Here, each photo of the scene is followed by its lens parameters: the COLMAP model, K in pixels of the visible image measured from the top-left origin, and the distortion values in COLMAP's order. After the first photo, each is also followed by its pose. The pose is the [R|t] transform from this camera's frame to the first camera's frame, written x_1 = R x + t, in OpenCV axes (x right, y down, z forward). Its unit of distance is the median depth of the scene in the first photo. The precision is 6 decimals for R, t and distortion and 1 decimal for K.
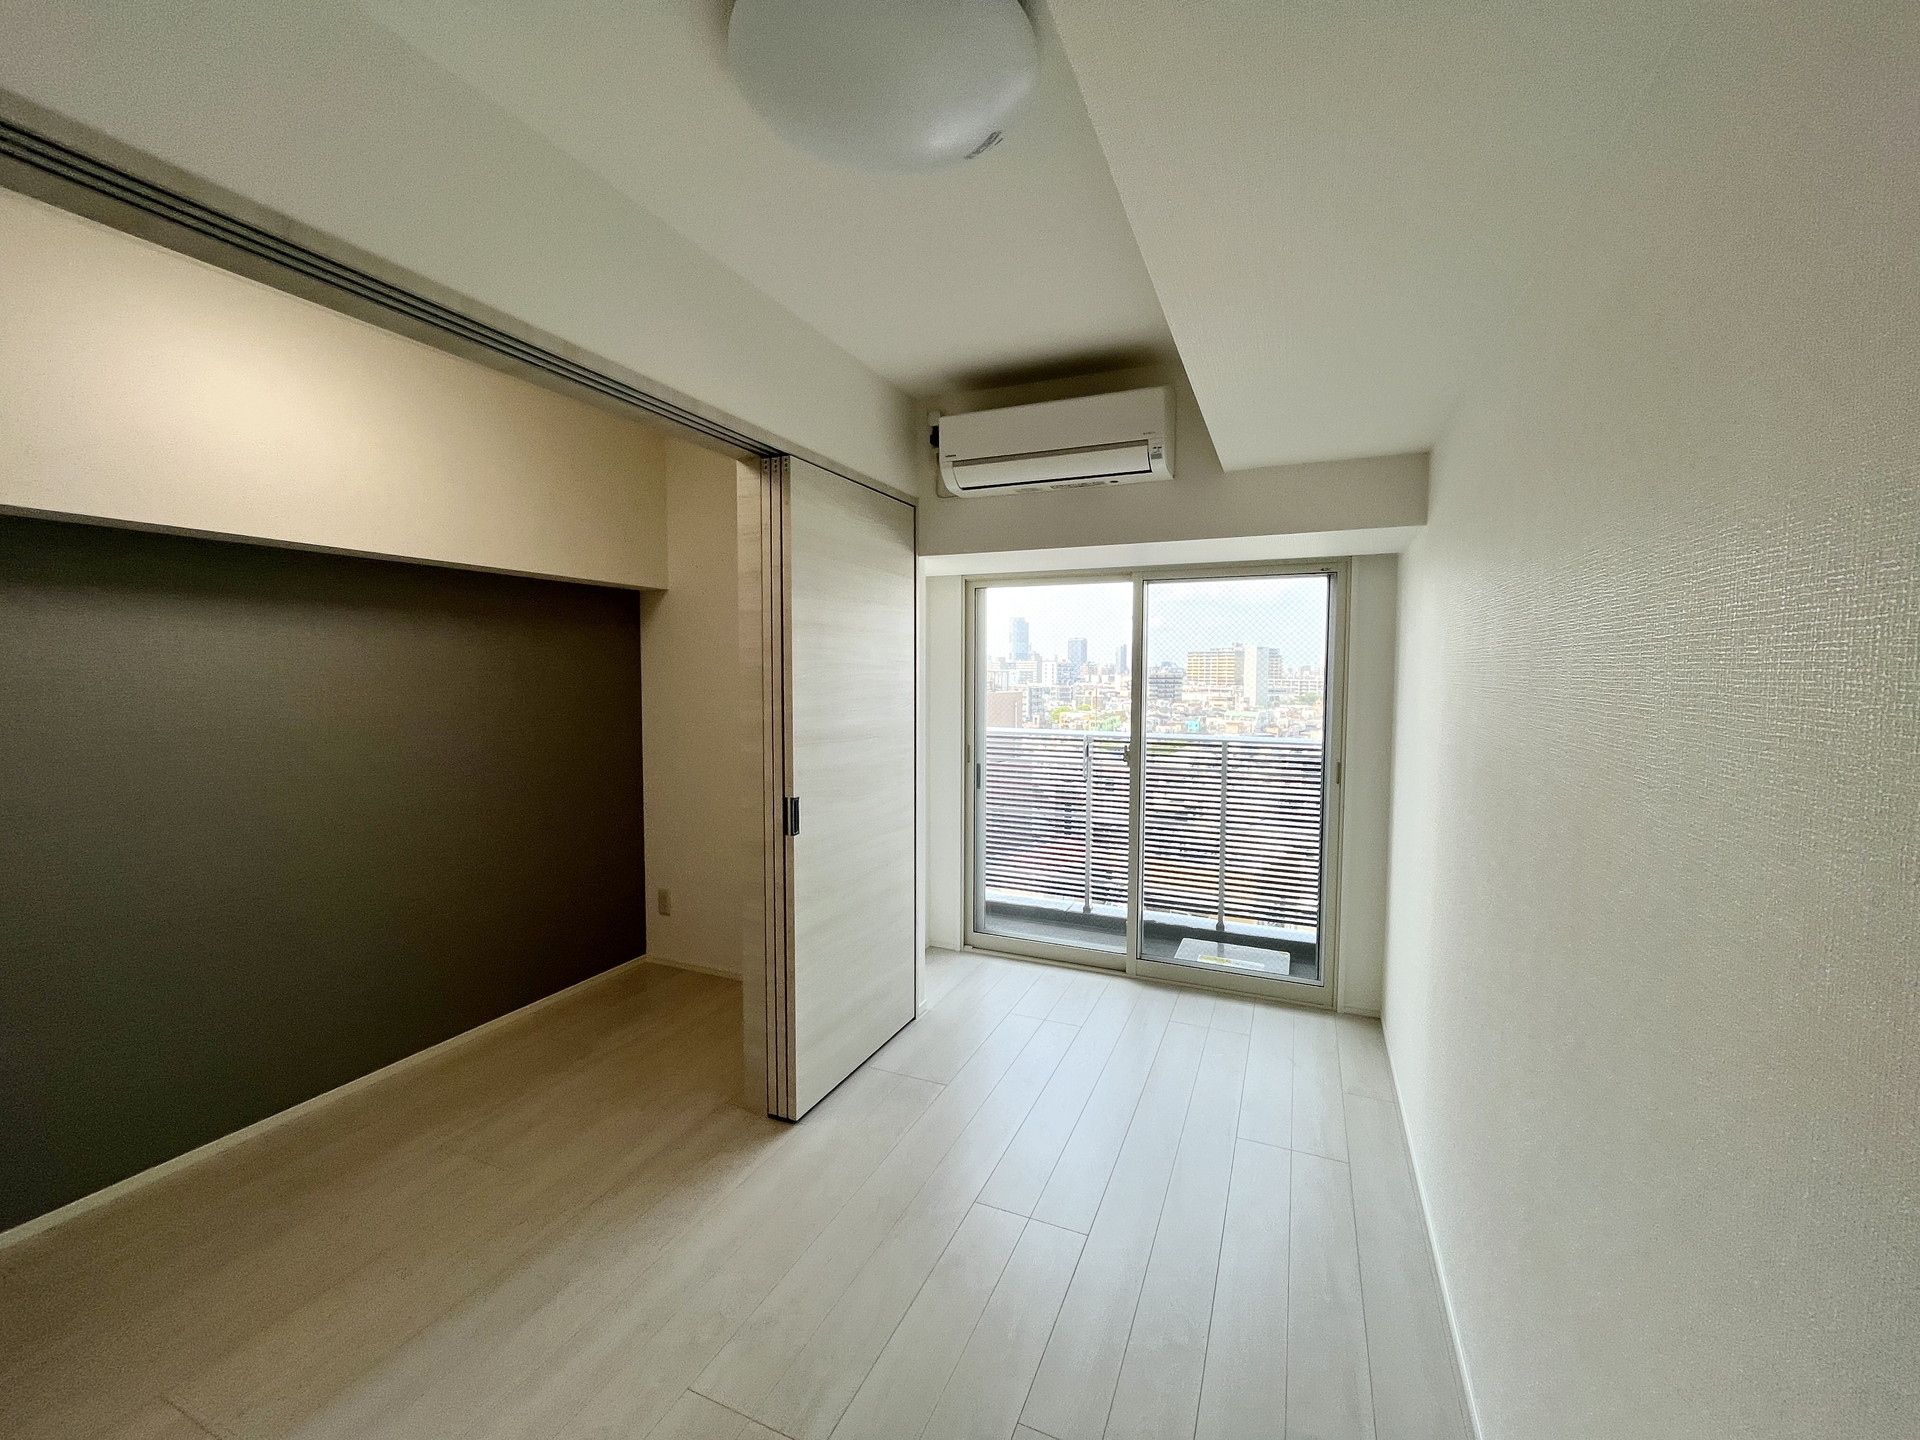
lens RADIAL K [[782.1, 0, 960.0], [0, 782.1, 720.0], [0, 0, 1]] dist [-0.000817, 0.000044]
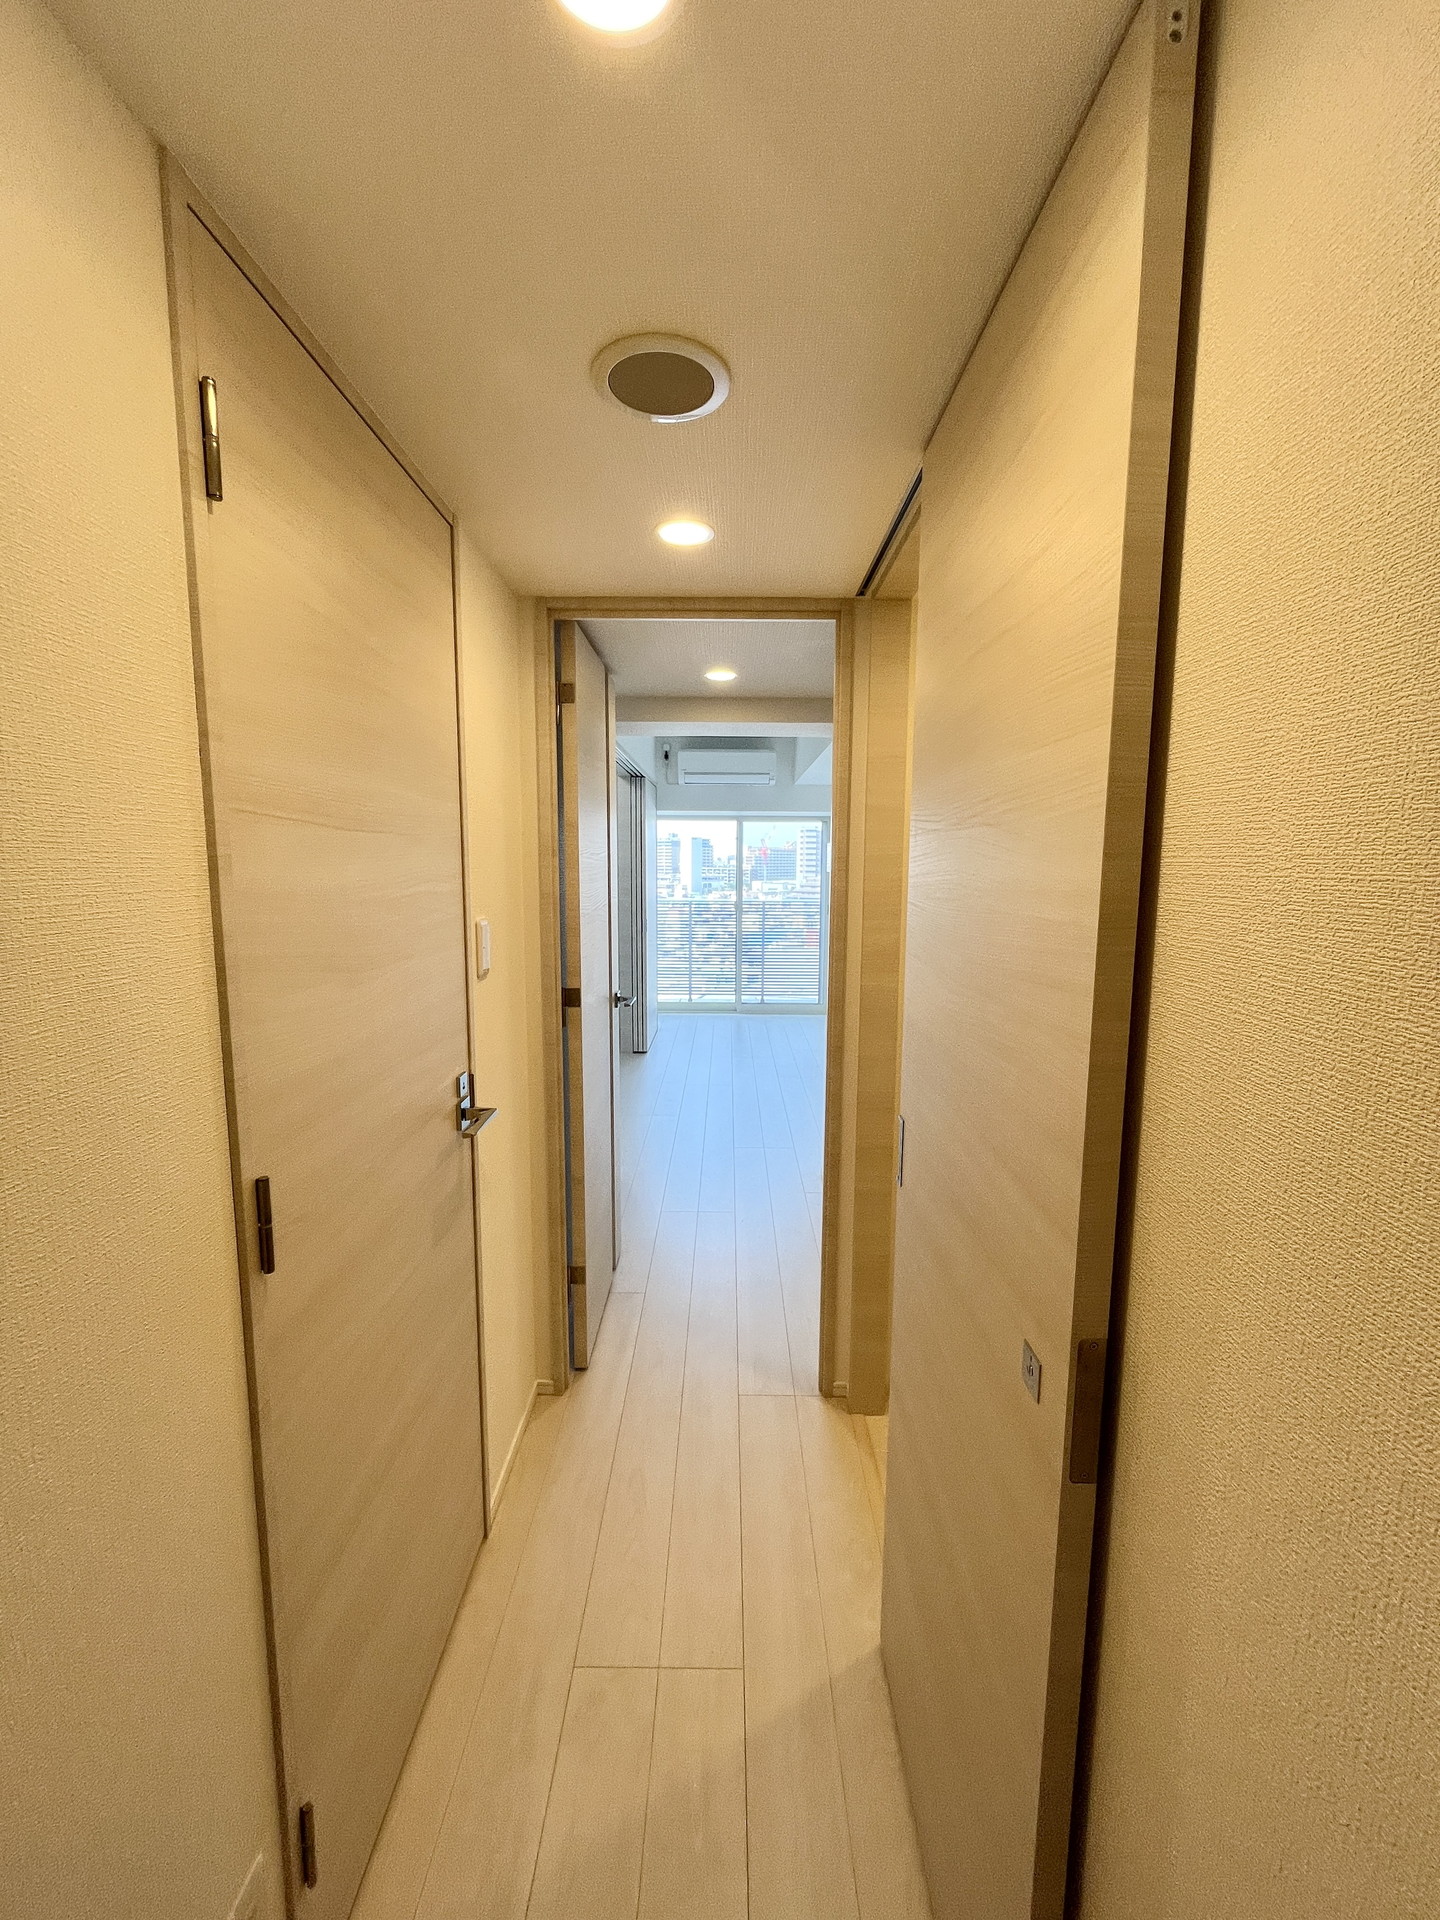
lens RADIAL K [[782.1, 0, 720.0], [0, 782.1, 960.0], [0, 0, 1]] dist [-0.000817, 0.000044]
pose [[0.920417, -0.047963, 0.387985, -0.575086], [0.022642, 0.997320, 0.069575, 0.040024], [-0.390282, -0.055254, 0.919036, -0.806529]]
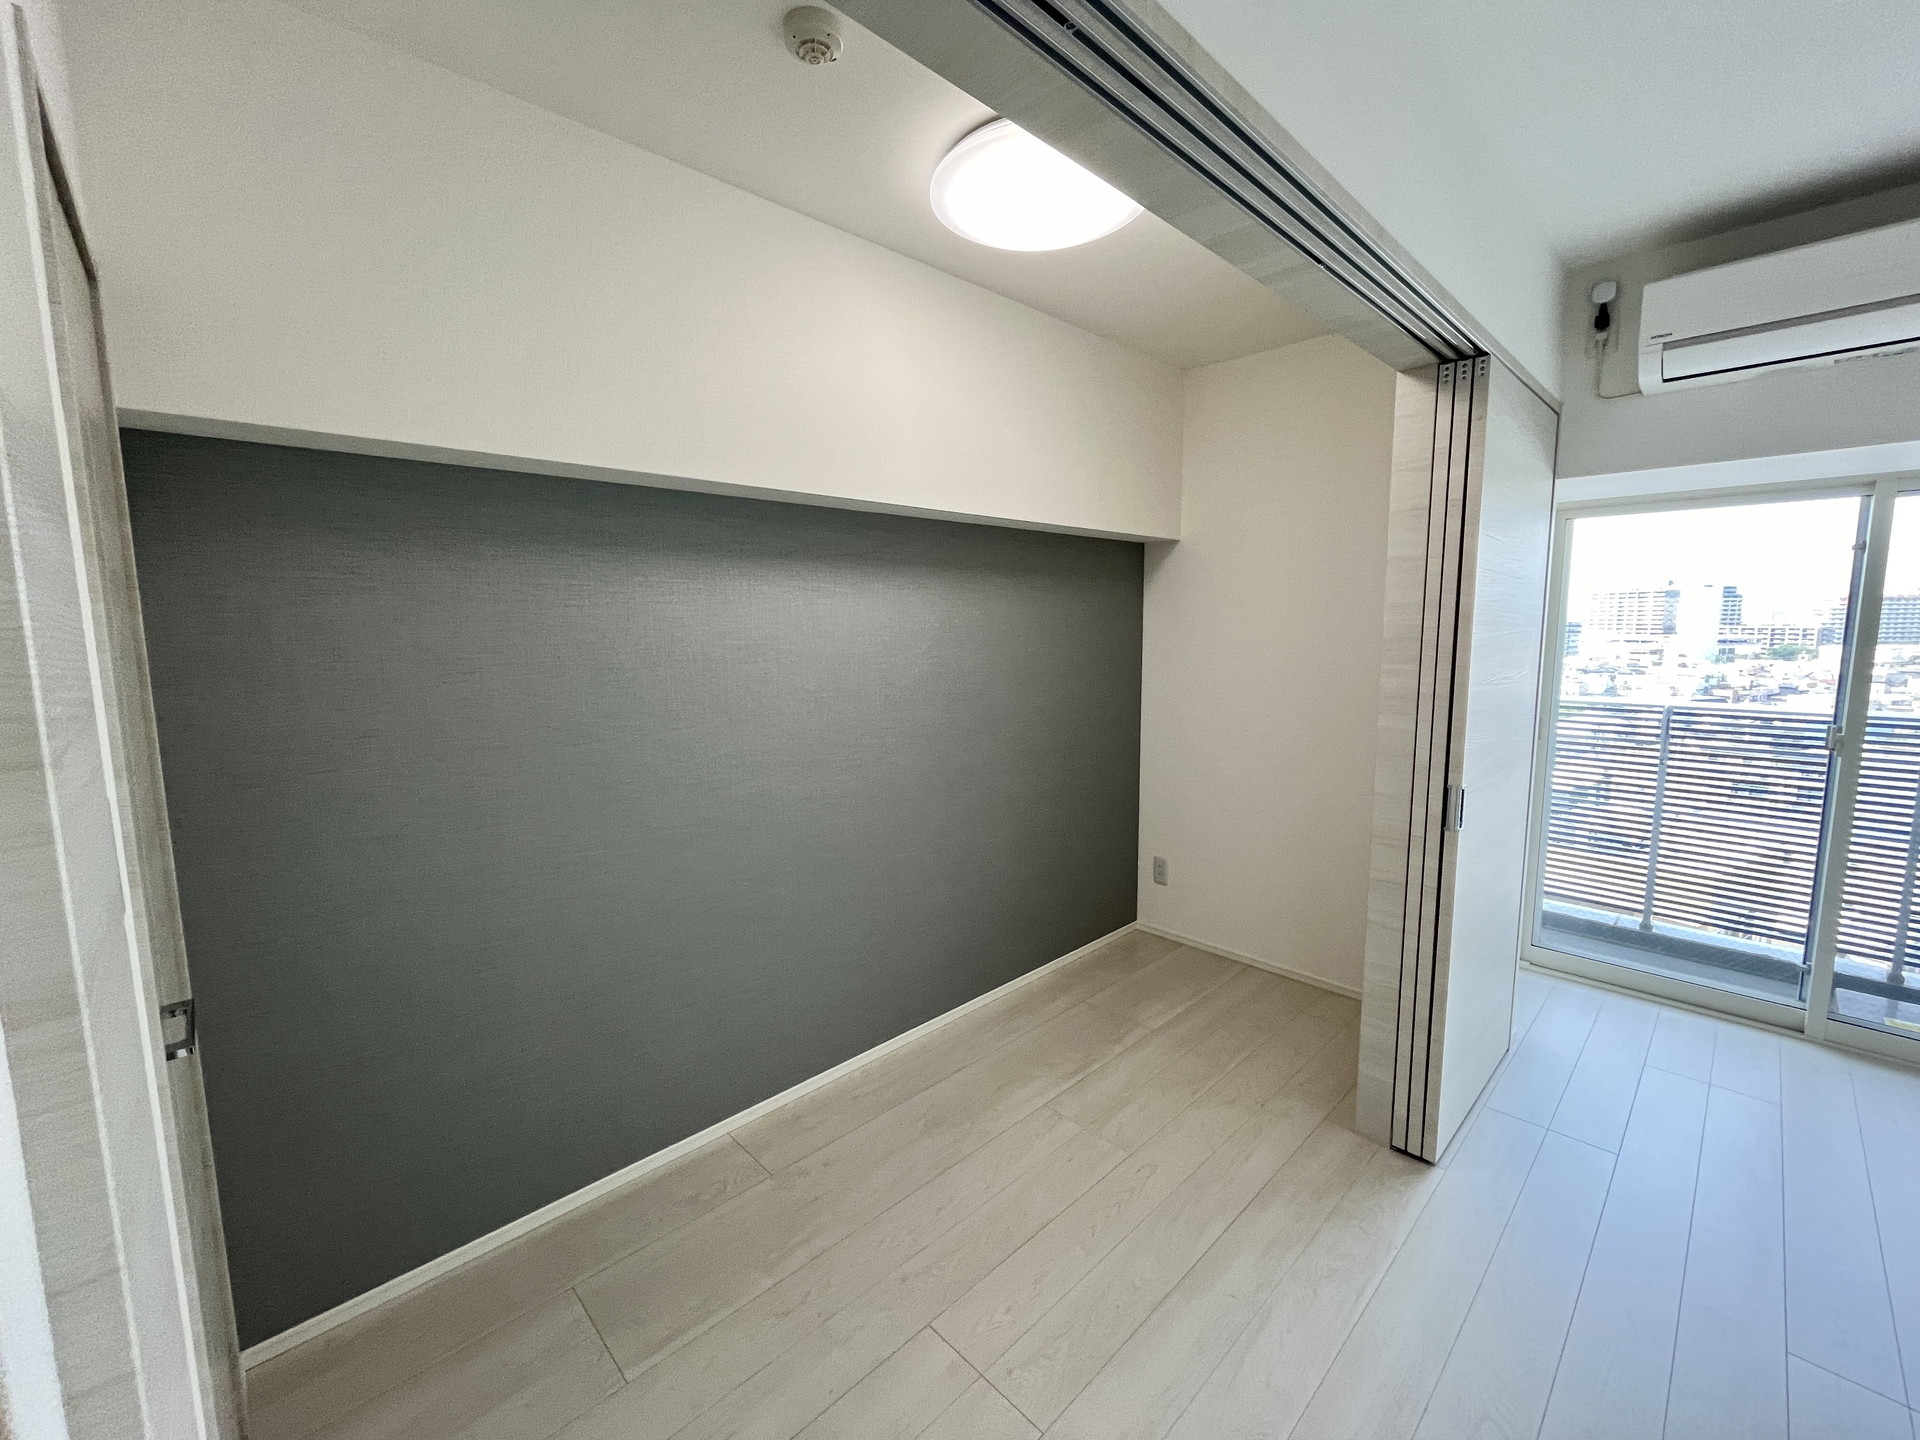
lens RADIAL K [[780.9, 0, 960.0], [0, 780.9, 720.0], [0, 0, 1]] dist [-0.005035, -0.000308]
pose [[0.924416, 0.034574, -0.379814, -0.235734], [-0.011281, 0.997926, 0.063383, -0.009345], [0.381218, -0.054308, 0.922889, 0.032756]]
